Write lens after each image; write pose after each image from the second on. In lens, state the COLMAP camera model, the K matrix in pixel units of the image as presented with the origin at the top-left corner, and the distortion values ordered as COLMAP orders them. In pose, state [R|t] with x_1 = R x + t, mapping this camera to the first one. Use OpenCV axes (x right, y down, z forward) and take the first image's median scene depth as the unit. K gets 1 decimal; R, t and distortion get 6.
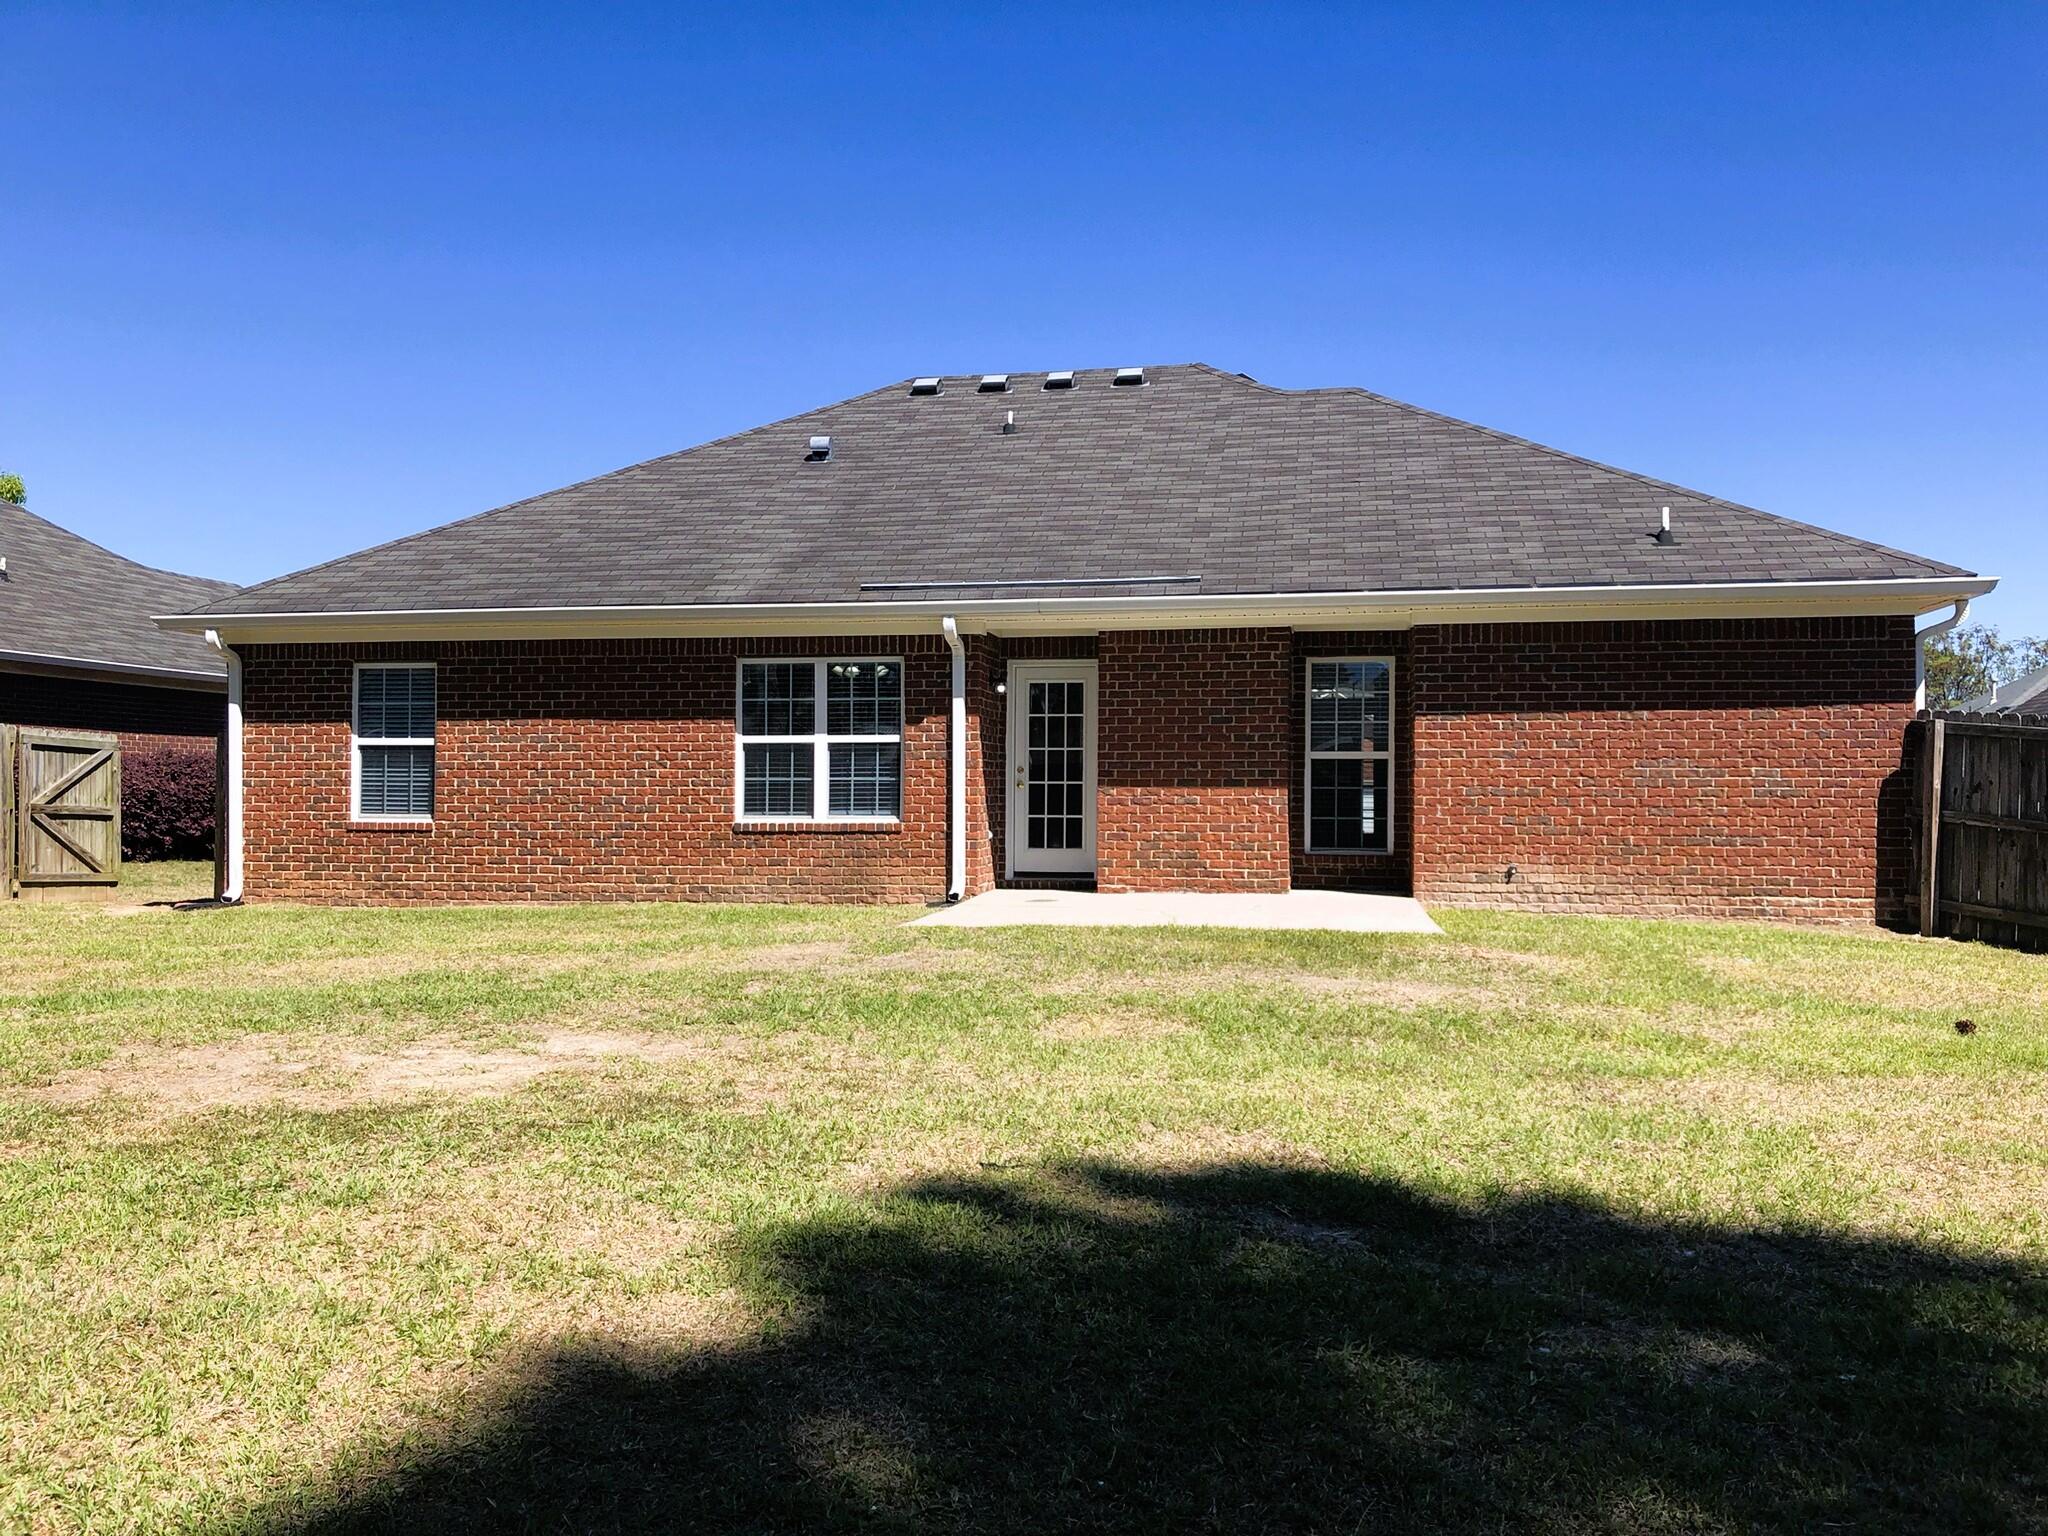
lens RADIAL K [[1801.1, 0, 1024.0], [0, 1801.1, 768.0], [0, 0, 1]] dist [-0.001894, -0.019933]
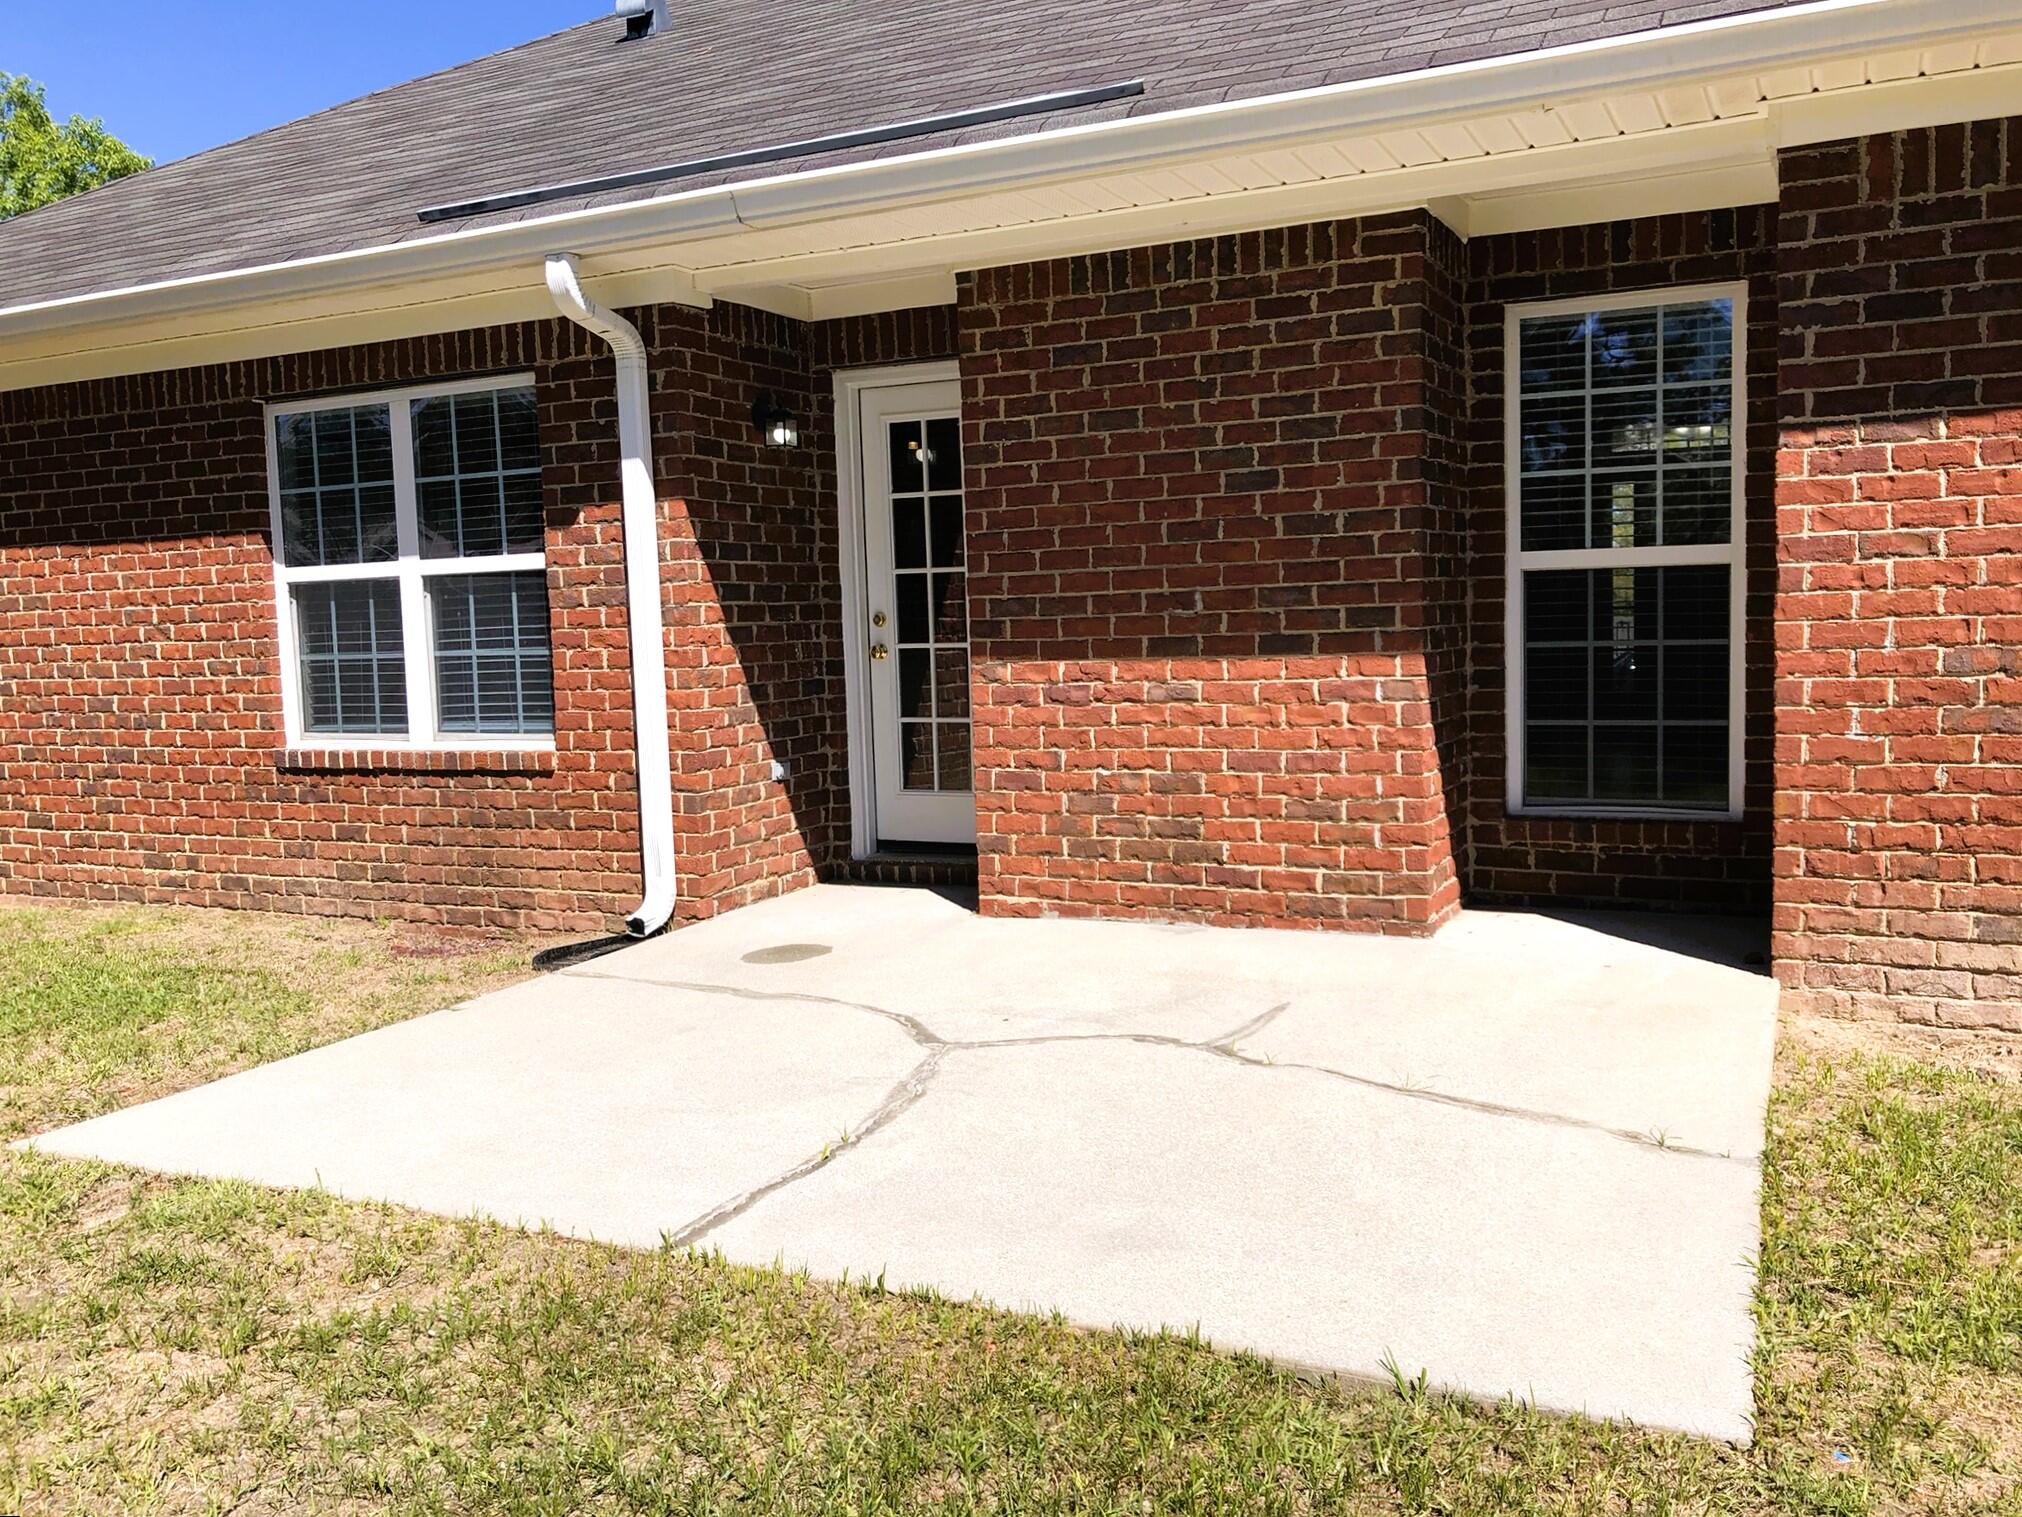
lens RADIAL K [[1778.2, 0, 1011.0], [0, 1778.2, 758.5], [0, 0, 1]] dist [-0.001894, -0.019933]
pose [[0.960337, -0.008625, -0.278710, 0.162528], [0.036650, 0.994755, 0.095498, -0.005621], [0.276424, -0.101925, 0.955616, 0.609308]]
